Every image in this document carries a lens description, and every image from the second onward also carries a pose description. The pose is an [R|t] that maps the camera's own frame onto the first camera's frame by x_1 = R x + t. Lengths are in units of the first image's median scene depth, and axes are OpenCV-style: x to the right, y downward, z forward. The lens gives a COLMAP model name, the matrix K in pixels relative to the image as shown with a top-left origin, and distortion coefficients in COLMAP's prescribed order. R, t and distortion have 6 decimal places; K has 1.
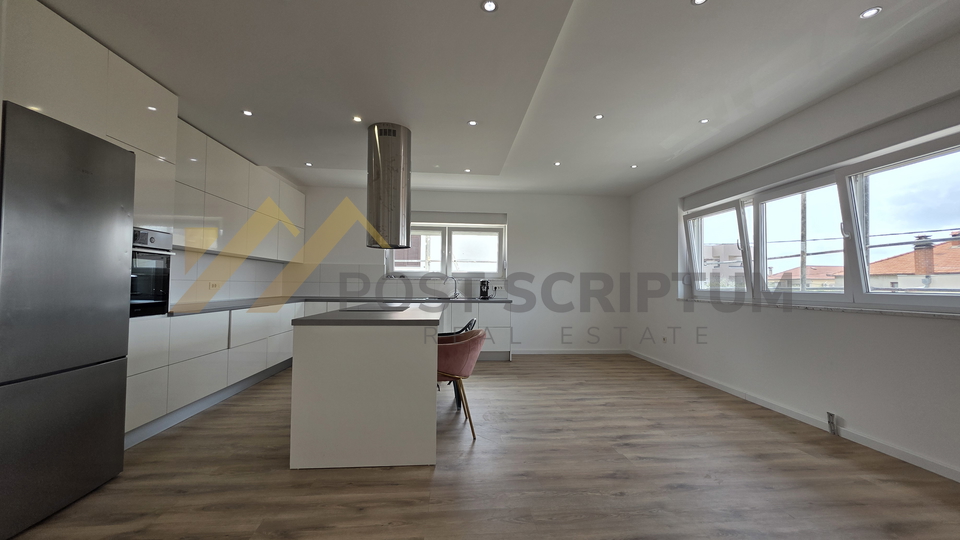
lens RADIAL K [[383.7, 0, 483.2], [0, 383.7, 274.6], [0, 0, 1]] dist [0.000686, 0.000123]
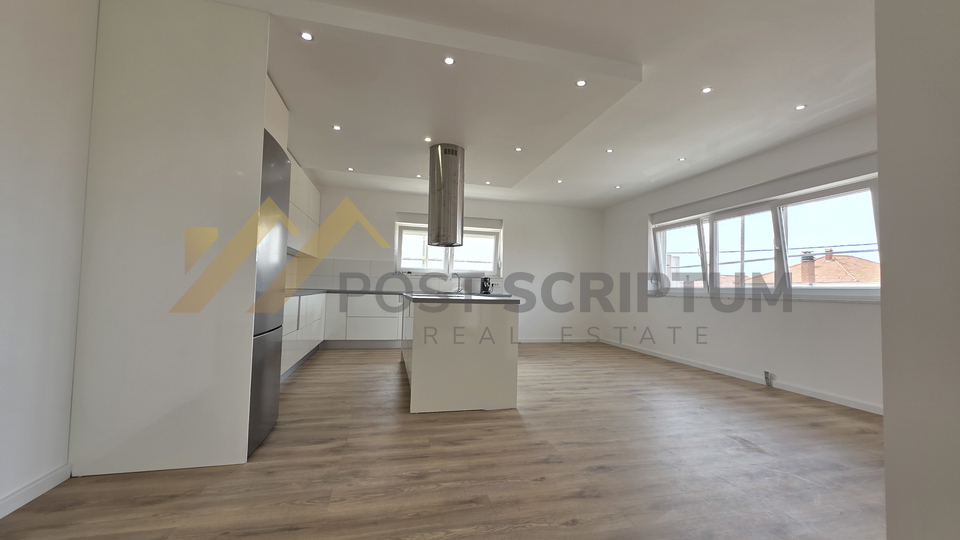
lens RADIAL K [[383.6, 0, 481.7], [0, 383.6, 272.5], [0, 0, 1]] dist [-0.000041, 0.000032]
pose [[0.987658, 0.022634, 0.154982, -0.313061], [-0.020531, 0.999674, -0.015157, 0.030364], [-0.155275, 0.011788, 0.987801, -0.210793]]
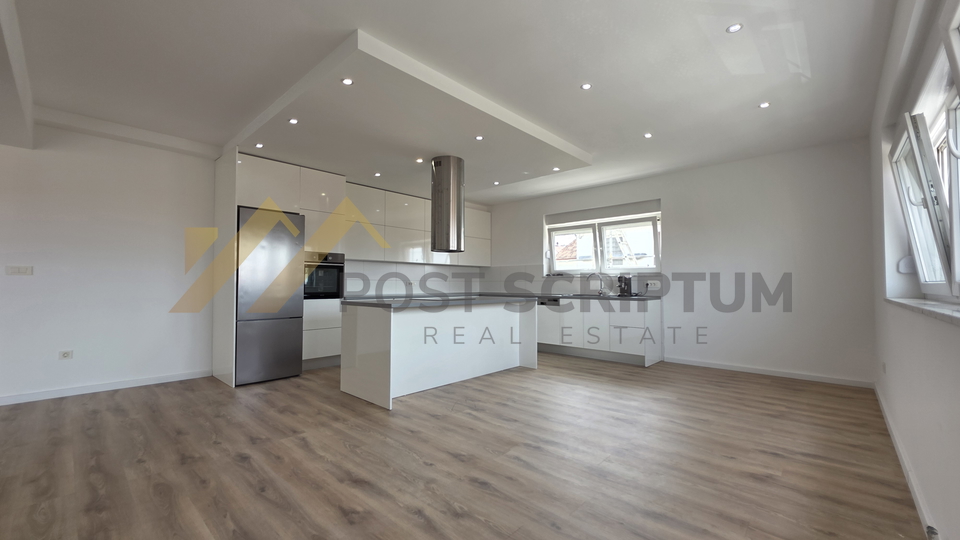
lens RADIAL K [[379.6, 0, 482.9], [0, 379.6, 271.9], [0, 0, 1]] dist [0.001838, 0.000220]
pose [[0.676611, -0.034985, -0.735509, 0.749225], [0.024459, 0.999387, -0.025036, 0.032091], [0.735934, -0.001050, 0.677052, 0.223443]]
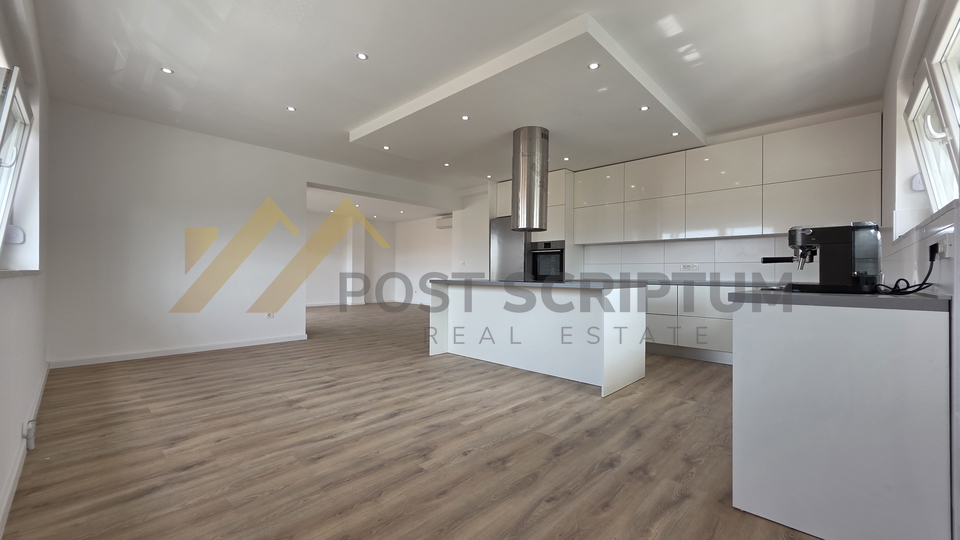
lens RADIAL K [[383.7, 0, 483.2], [0, 383.7, 274.6], [0, 0, 1]] dist [0.000686, 0.000123]
pose [[-0.742616, -0.016173, -0.669522, 0.647242], [0.003344, 0.999606, -0.027856, 0.099099], [0.669709, -0.022925, -0.742270, 1.754523]]
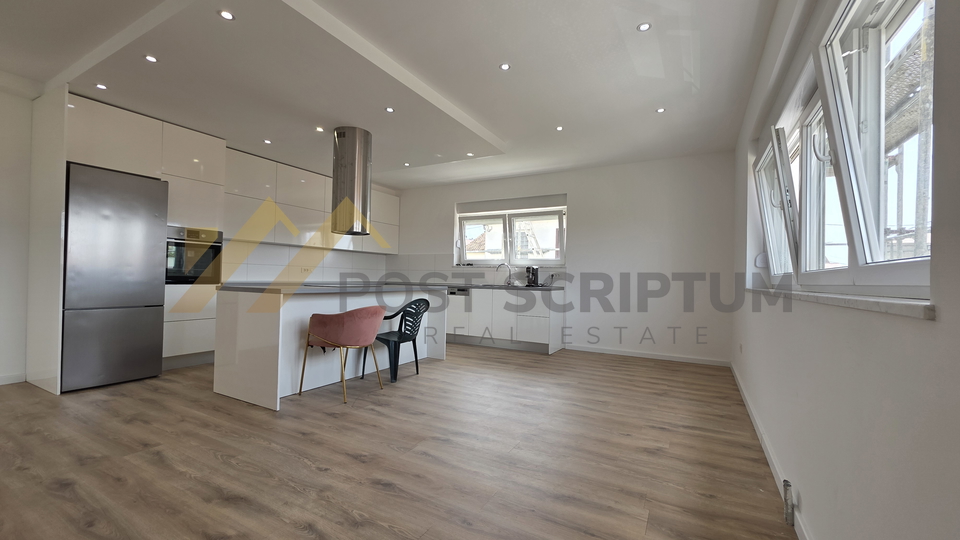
lens RADIAL K [[383.6, 0, 481.7], [0, 383.6, 272.5], [0, 0, 1]] dist [-0.000041, 0.000032]
pose [[0.831542, -0.002467, -0.555456, 0.714471], [0.002479, 0.999997, -0.000730, 0.048614], [0.555456, -0.000770, 0.831545, 0.249161]]
